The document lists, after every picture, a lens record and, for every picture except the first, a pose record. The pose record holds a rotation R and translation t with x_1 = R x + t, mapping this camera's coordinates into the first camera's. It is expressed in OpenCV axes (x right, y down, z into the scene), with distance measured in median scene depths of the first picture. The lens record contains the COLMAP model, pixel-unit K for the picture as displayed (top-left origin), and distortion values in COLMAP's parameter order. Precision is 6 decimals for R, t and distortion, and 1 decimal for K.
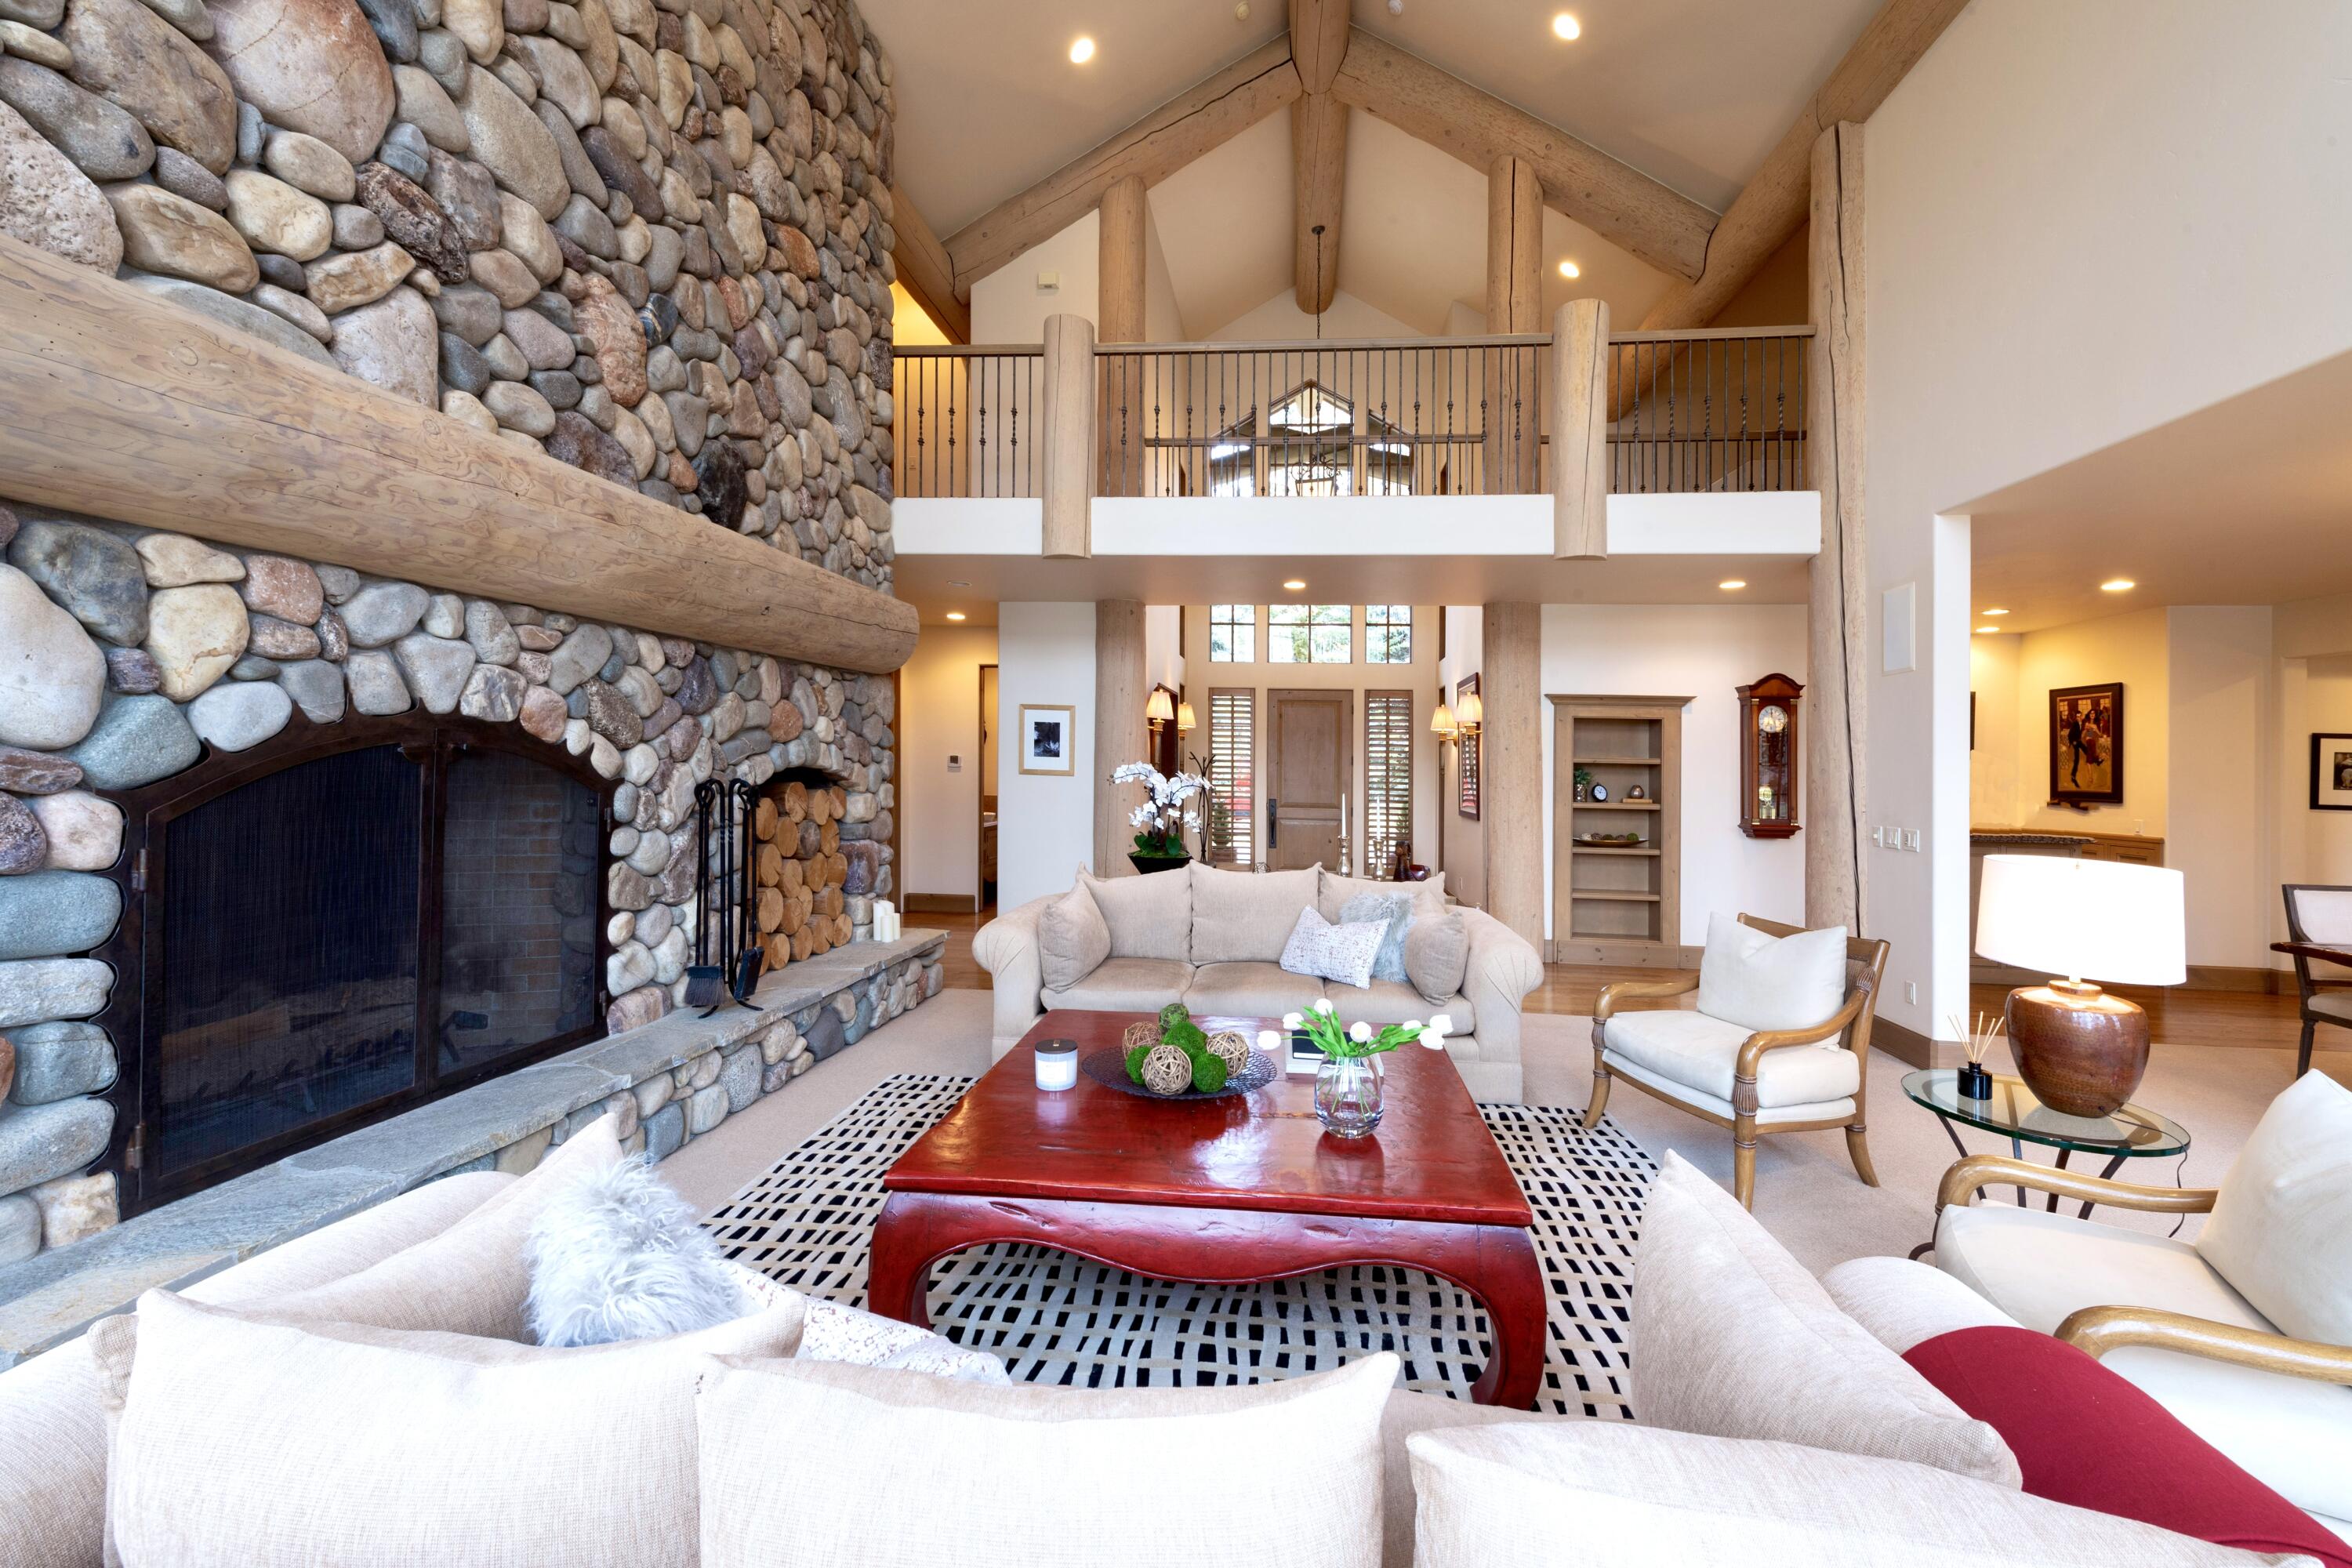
lens RADIAL K [[942.9, 0, 1221.5], [0, 942.9, 827.1], [0, 0, 1]] dist [-0.001918, -0.001991]
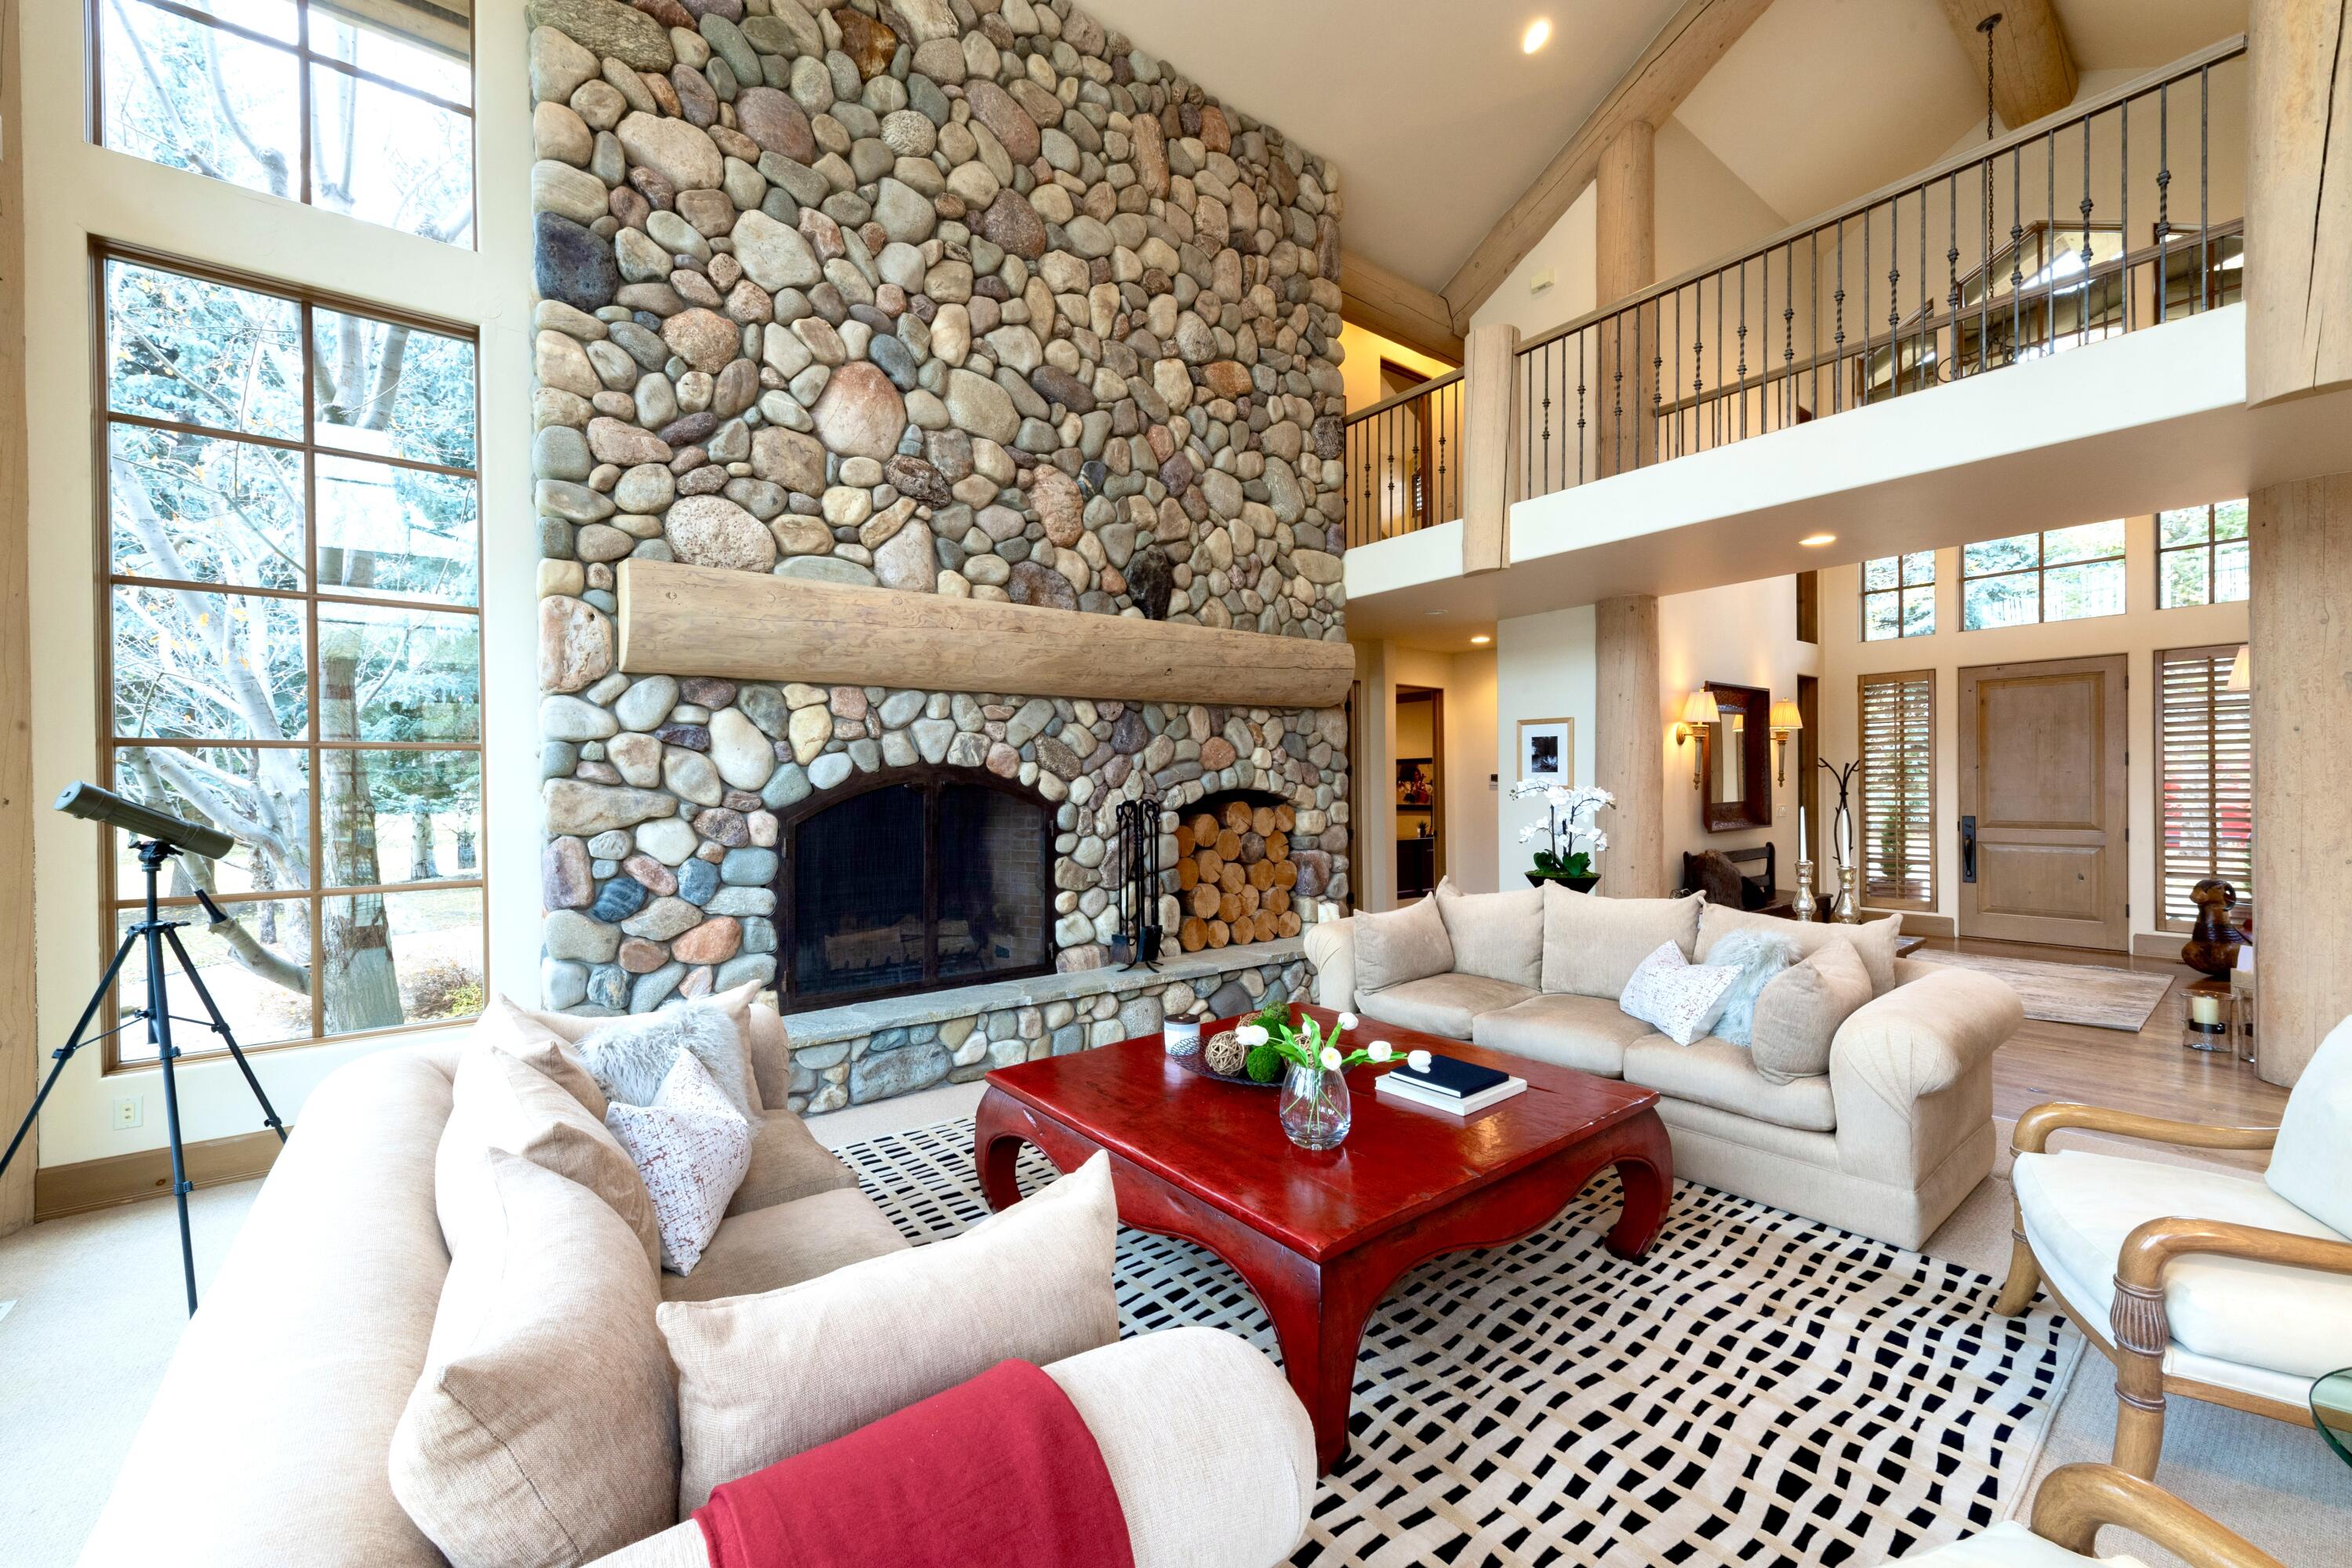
lens RADIAL K [[894.8, 0, 1142.9], [0, 894.8, 851.2], [0, 0, 1]] dist [0.004048, -0.001326]
pose [[0.665980, 0.025834, -0.745522, 0.486450], [-0.021032, 0.999653, 0.015853, 0.002954], [0.745673, 0.005122, 0.666292, 0.155984]]
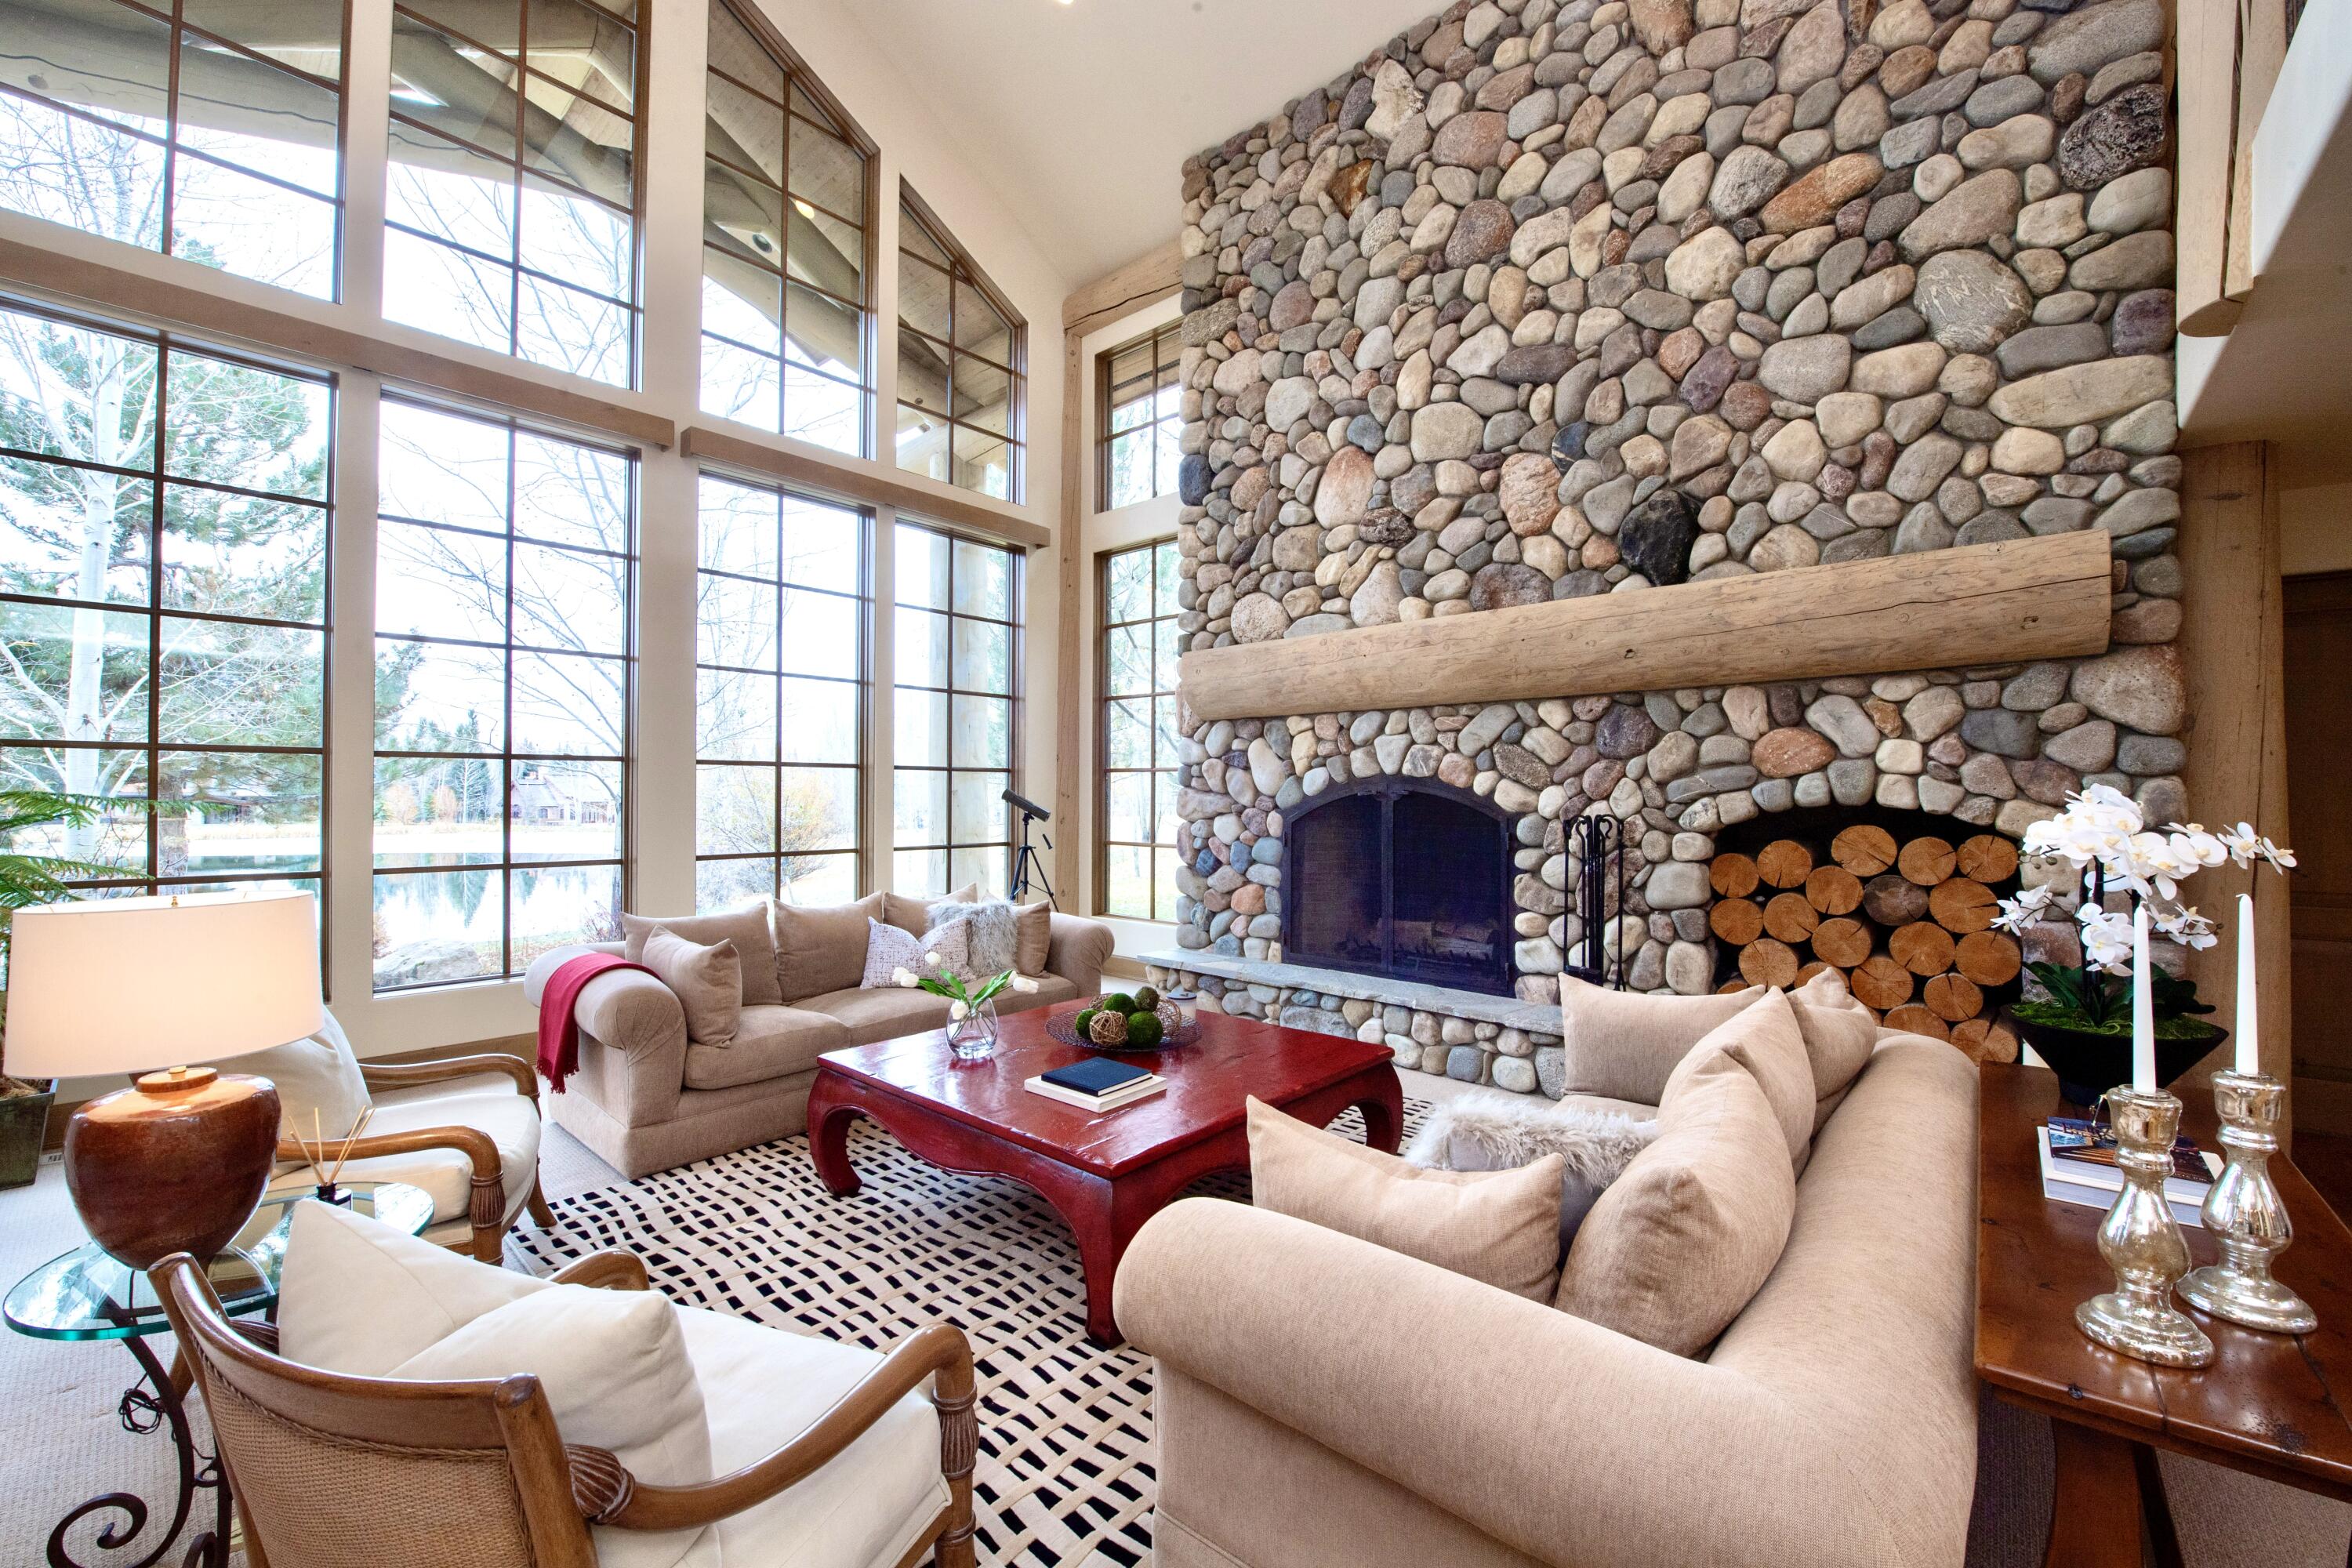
lens RADIAL K [[942.9, 0, 1212.1], [0, 942.9, 851.8], [0, 0, 1]] dist [-0.001918, -0.001991]
pose [[-0.580626, 0.026004, -0.813755, 0.716787], [-0.066587, 0.994625, 0.079295, -0.071008], [0.811443, 0.100227, -0.575774, 1.398432]]
